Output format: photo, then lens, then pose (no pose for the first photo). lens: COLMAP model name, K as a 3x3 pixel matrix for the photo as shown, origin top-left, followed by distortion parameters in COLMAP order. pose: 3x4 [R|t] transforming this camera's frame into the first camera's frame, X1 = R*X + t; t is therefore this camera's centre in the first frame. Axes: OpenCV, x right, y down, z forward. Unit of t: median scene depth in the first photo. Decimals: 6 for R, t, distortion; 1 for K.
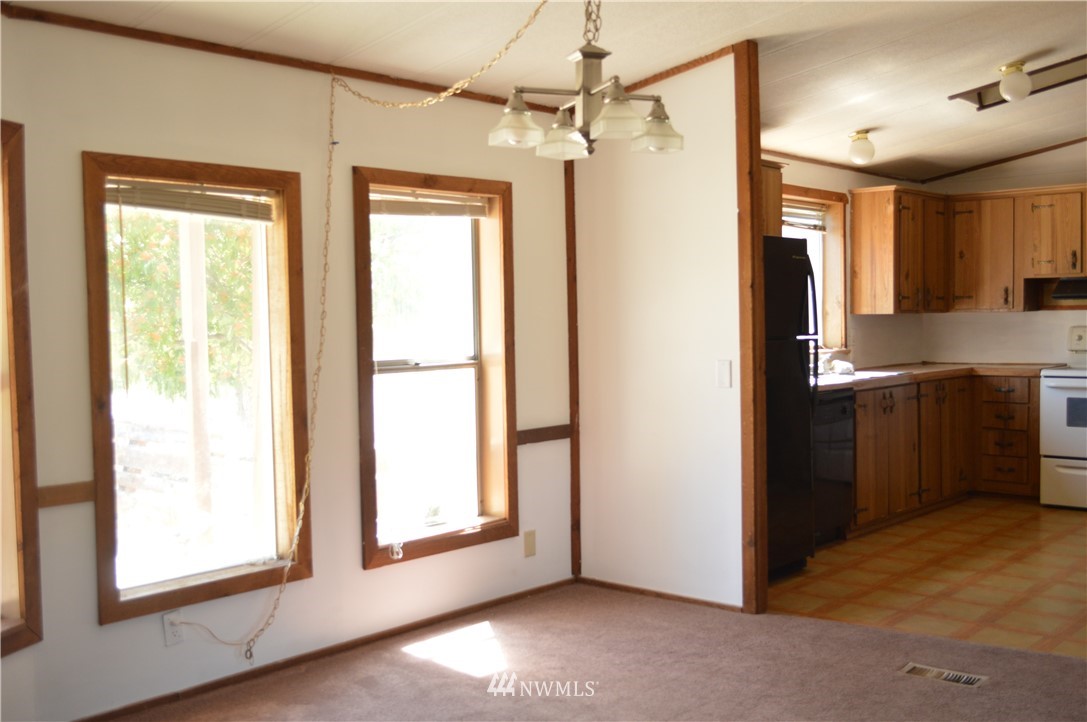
lens RADIAL K [[1108.8, 0, 542.3], [0, 1108.8, 359.3], [0, 0, 1]] dist [-0.020714, 0.000000]
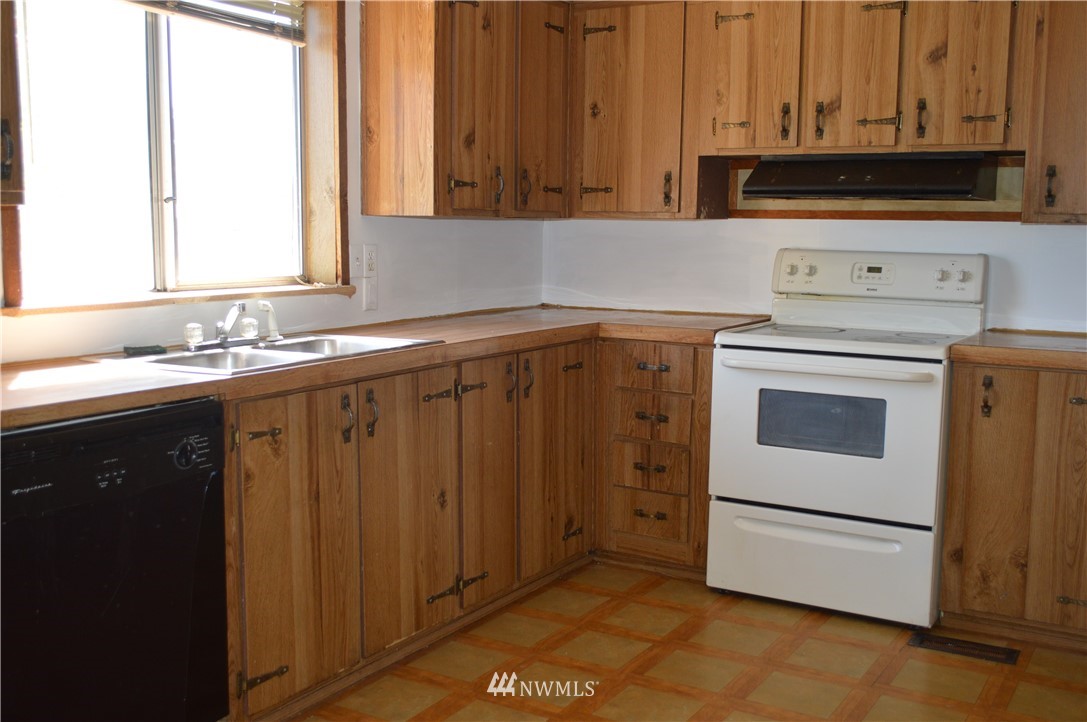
lens RADIAL K [[1108.8, 0, 541.9], [0, 1108.8, 363.2], [0, 0, 1]] dist [-0.020714, 0.000000]
pose [[0.982027, 0.002425, 0.188727, 0.267382], [-0.018693, 0.996251, 0.084465, -0.017955], [-0.187814, -0.086475, 0.978390, 0.493851]]
